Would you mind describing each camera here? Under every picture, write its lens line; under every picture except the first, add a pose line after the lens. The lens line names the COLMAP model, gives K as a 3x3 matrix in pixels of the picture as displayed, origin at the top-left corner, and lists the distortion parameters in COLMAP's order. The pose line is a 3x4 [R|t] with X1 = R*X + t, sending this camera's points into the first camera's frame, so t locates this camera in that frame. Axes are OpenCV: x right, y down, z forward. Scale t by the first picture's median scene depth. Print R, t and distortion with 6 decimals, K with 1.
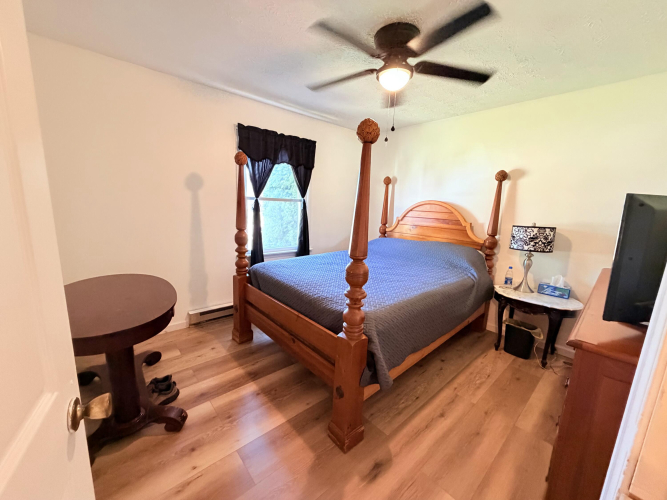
lens RADIAL K [[266.5, 0, 332.4], [0, 266.5, 250.1], [0, 0, 1]] dist [0.001402, -0.000389]
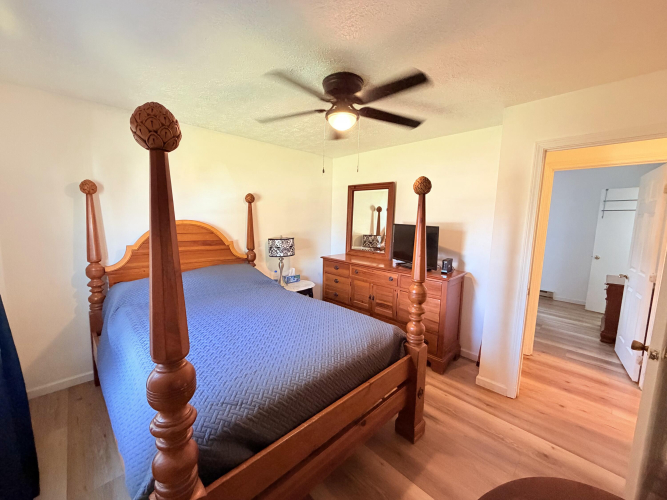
lens RADIAL K [[266.5, 0, 328.0], [0, 266.5, 252.3], [0, 0, 1]] dist [0.001402, -0.000389]
pose [[-0.047823, -0.164191, 0.985269, -0.635839], [0.156103, 0.973048, 0.169731, -0.217586], [-0.986582, 0.161921, -0.020903, 0.818765]]
